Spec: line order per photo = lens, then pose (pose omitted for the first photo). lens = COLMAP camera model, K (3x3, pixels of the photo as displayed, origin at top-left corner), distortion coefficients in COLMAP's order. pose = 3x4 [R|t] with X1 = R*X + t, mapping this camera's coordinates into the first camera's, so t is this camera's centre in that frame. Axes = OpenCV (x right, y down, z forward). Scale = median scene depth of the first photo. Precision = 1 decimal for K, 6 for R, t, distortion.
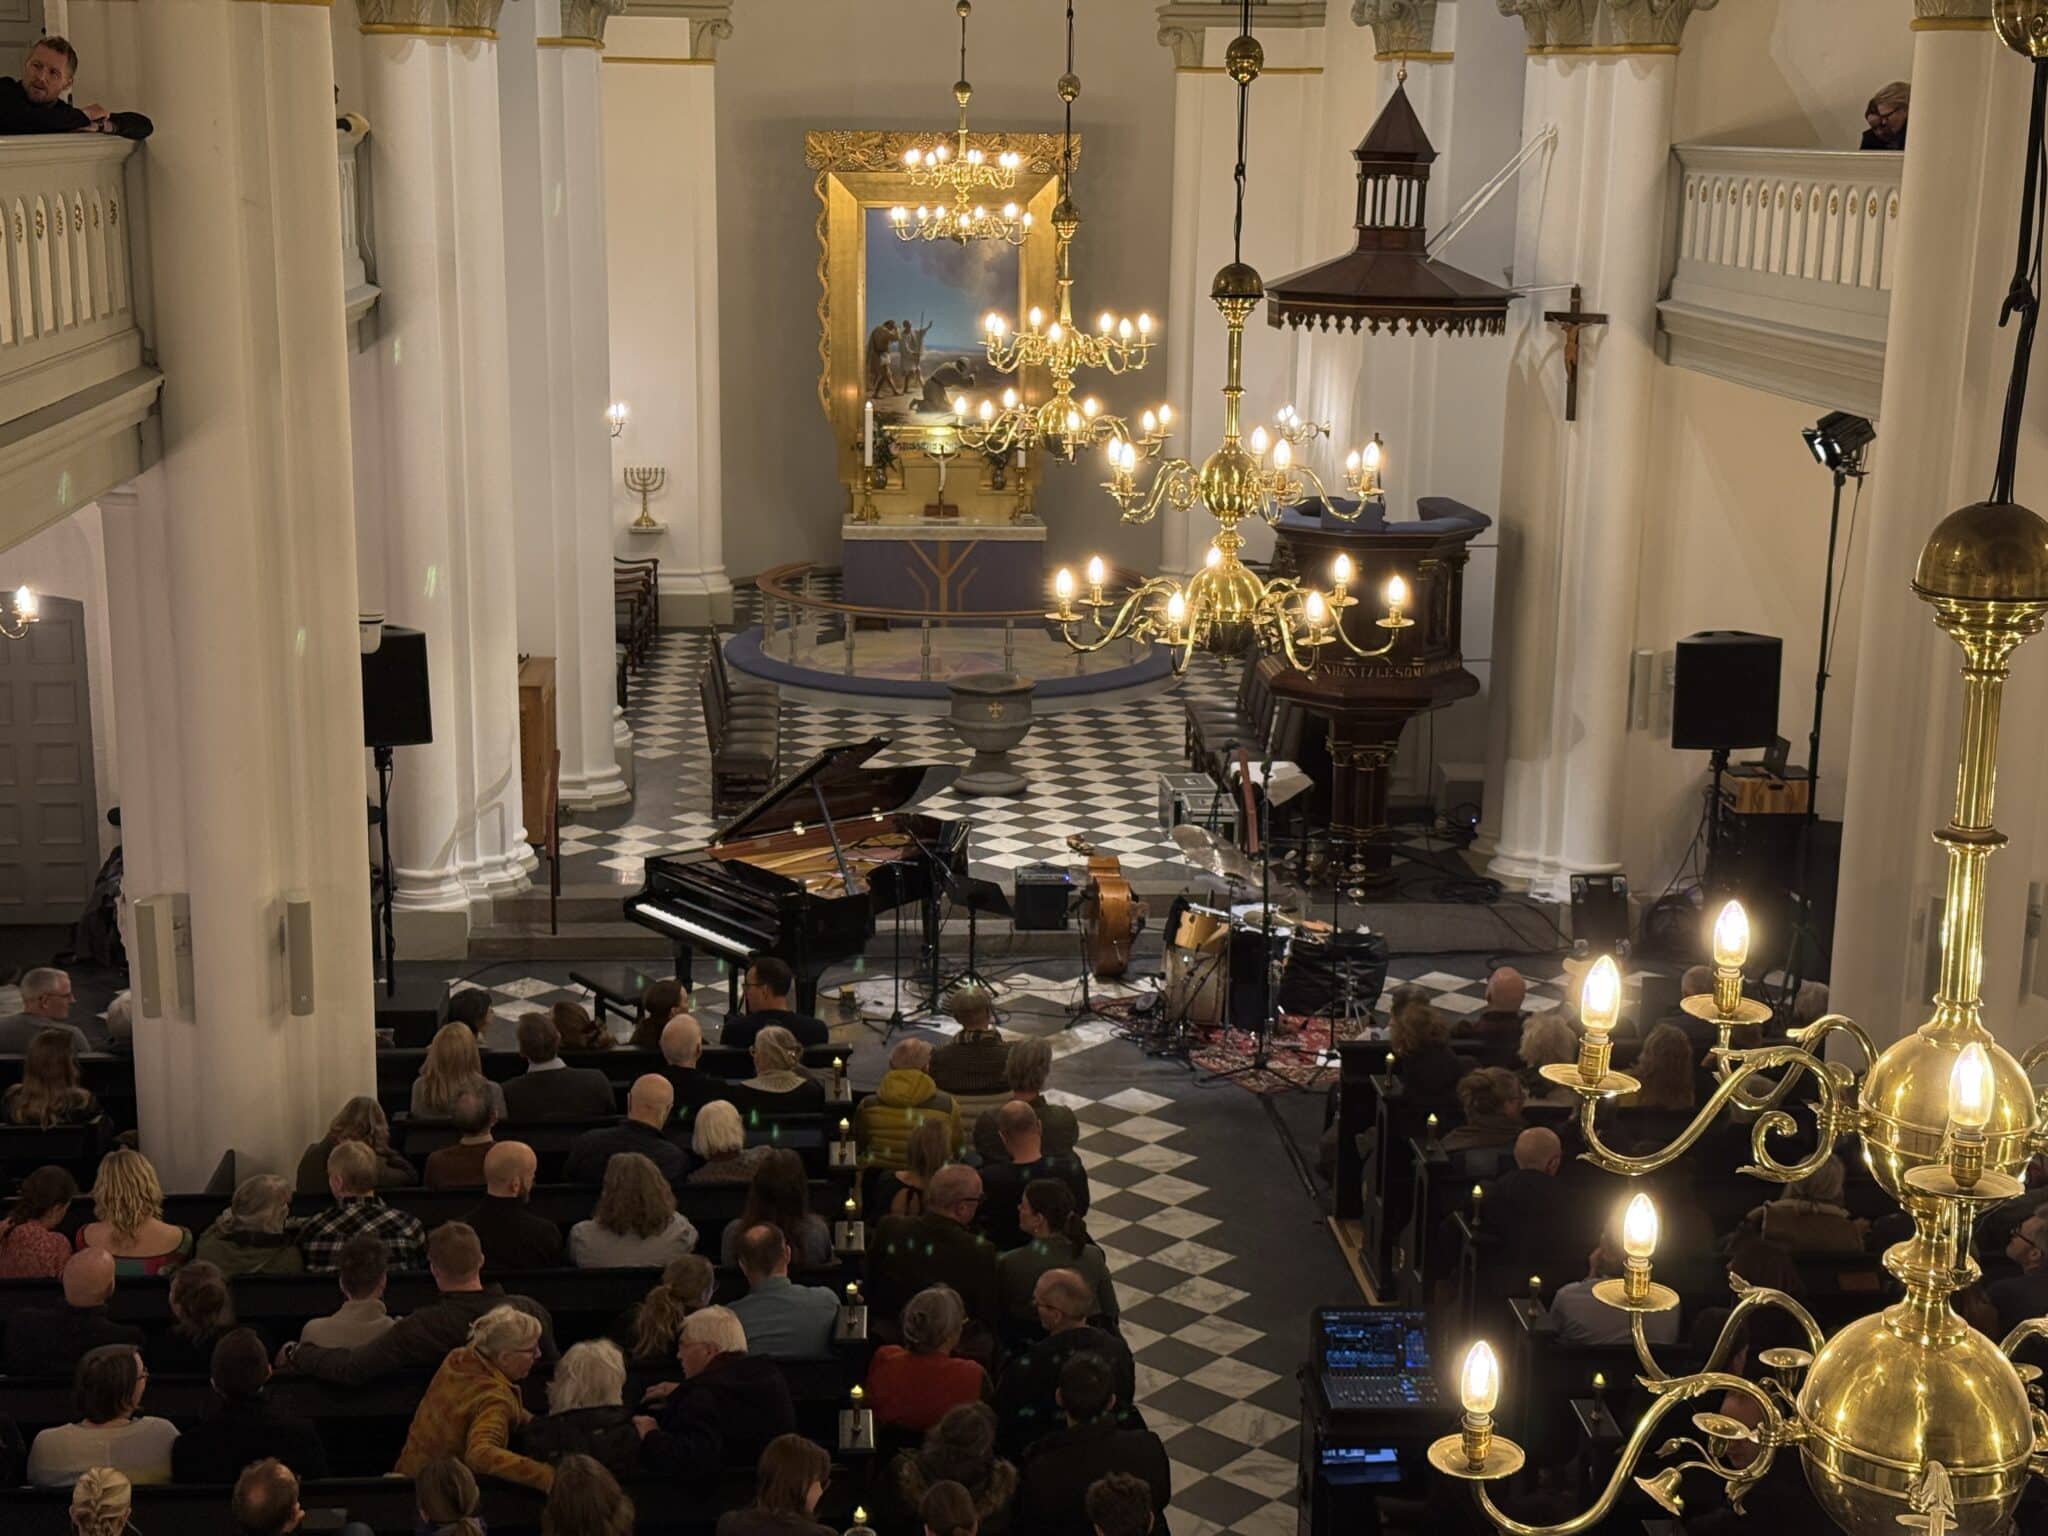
lens RADIAL K [[2871.2, 0, 1020.6], [0, 2871.2, 772.7], [0, 0, 1]] dist [0.084837, 0.000000]
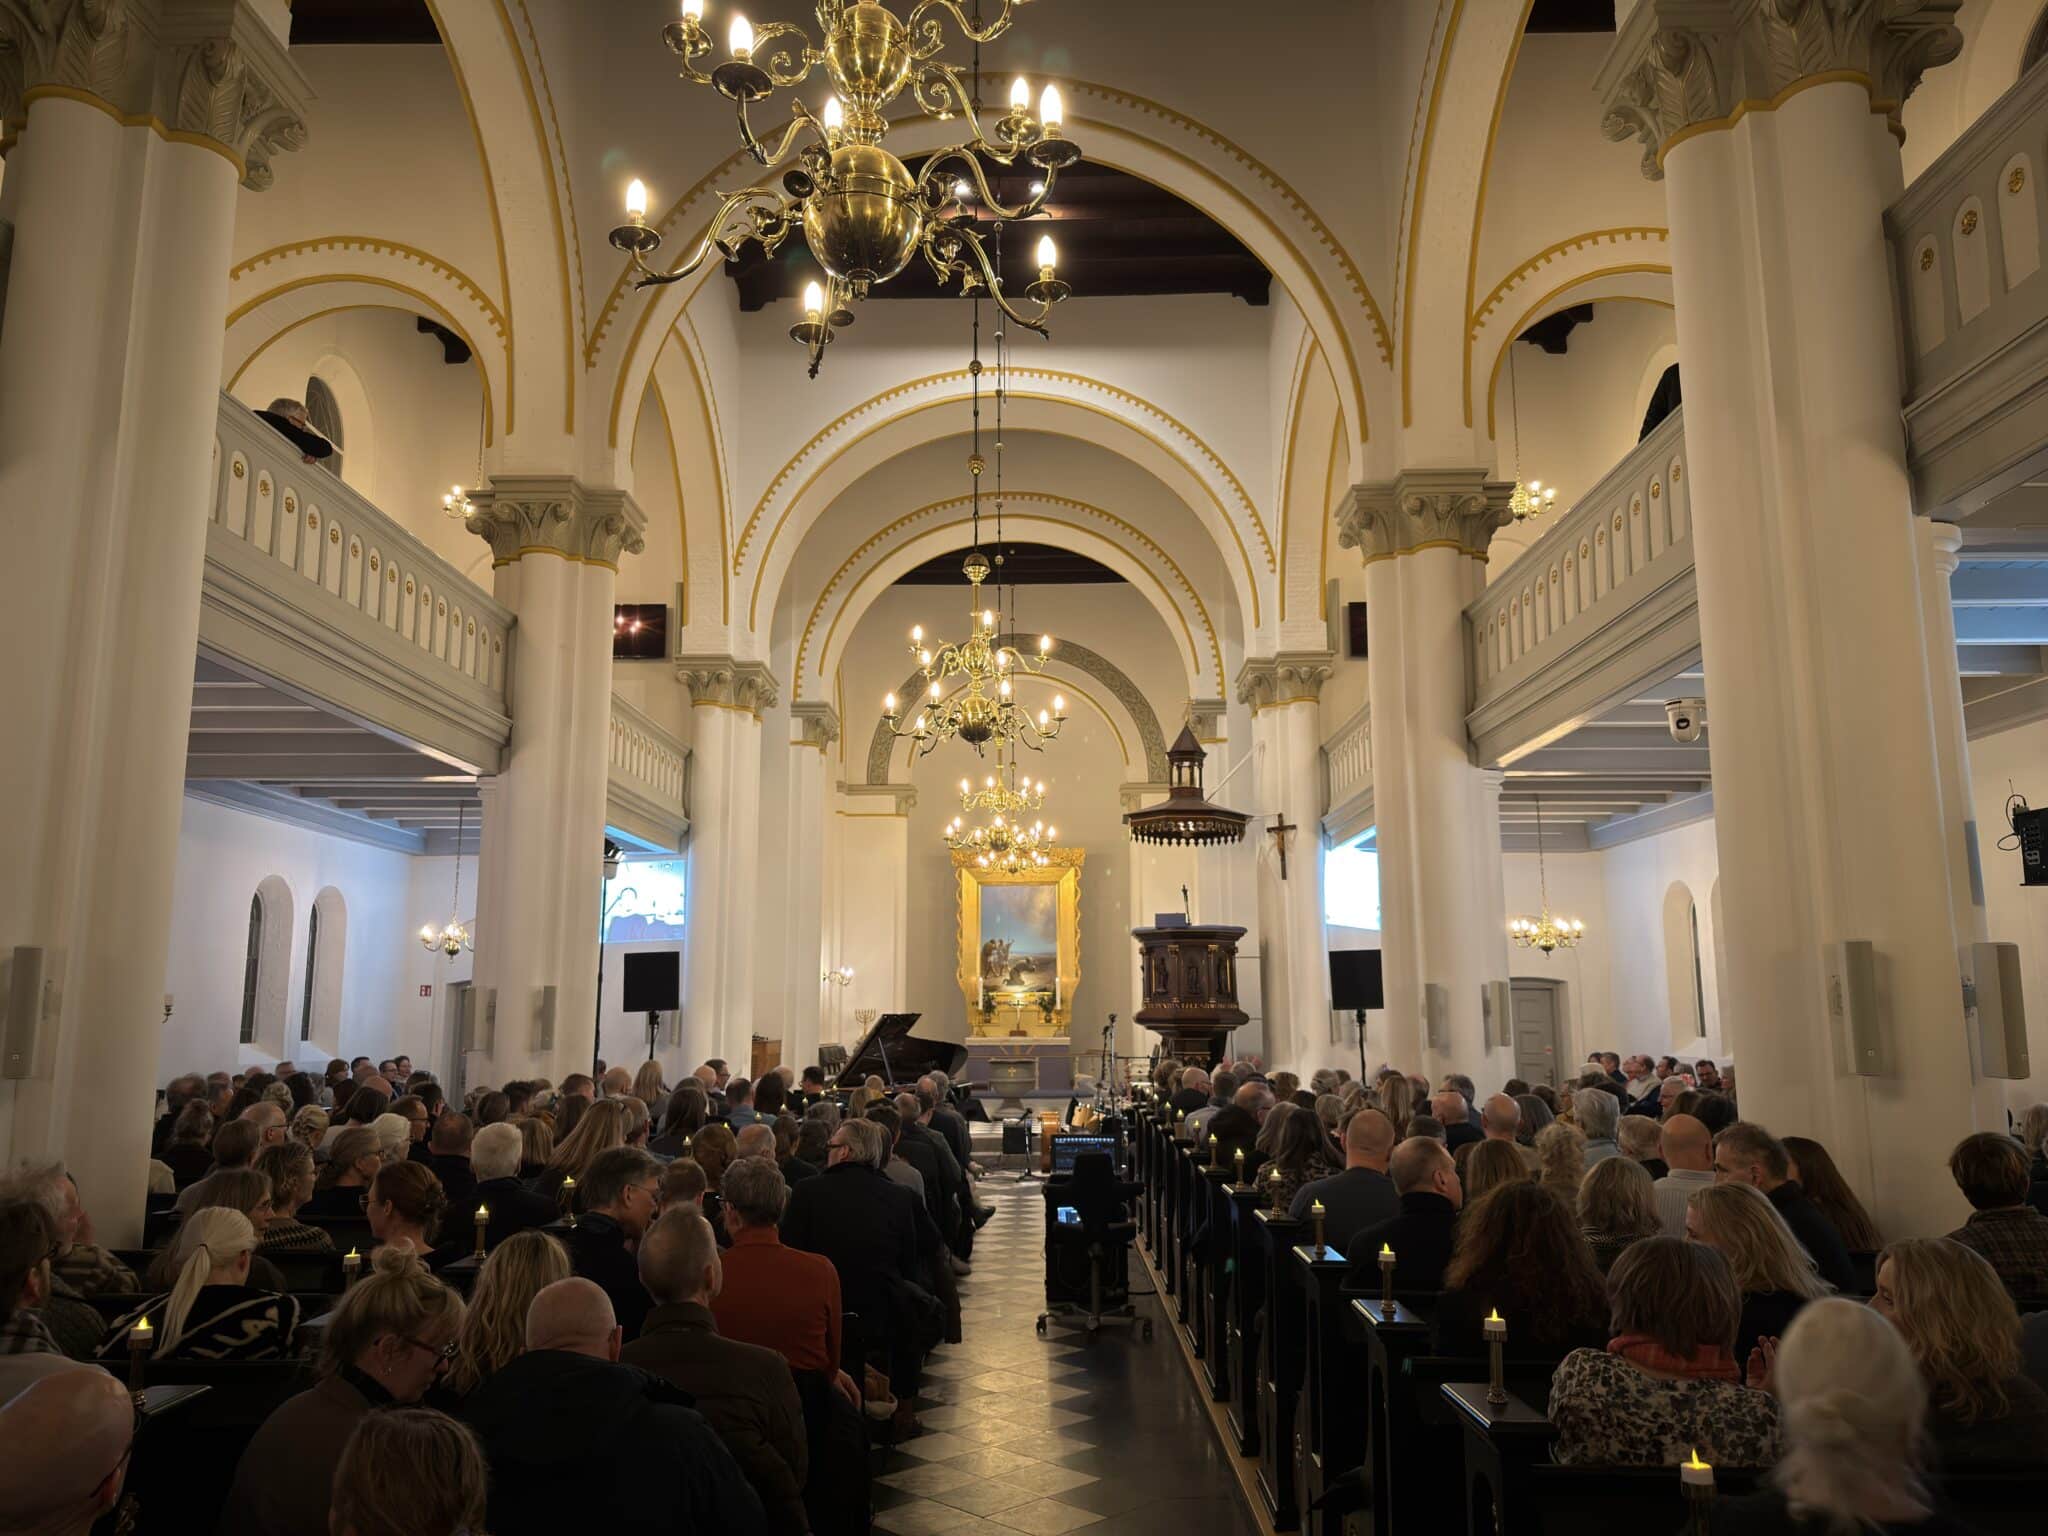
lens RADIAL K [[1417.1, 0, 1030.3], [0, 1417.1, 771.2], [0, 0, 1]] dist [0.059388, 0.000732]
pose [[0.996303, -0.034295, -0.078766, 0.097219], [0.000877, 0.920872, -0.389864, 0.187211], [0.085904, 0.388353, 0.917498, 0.068342]]
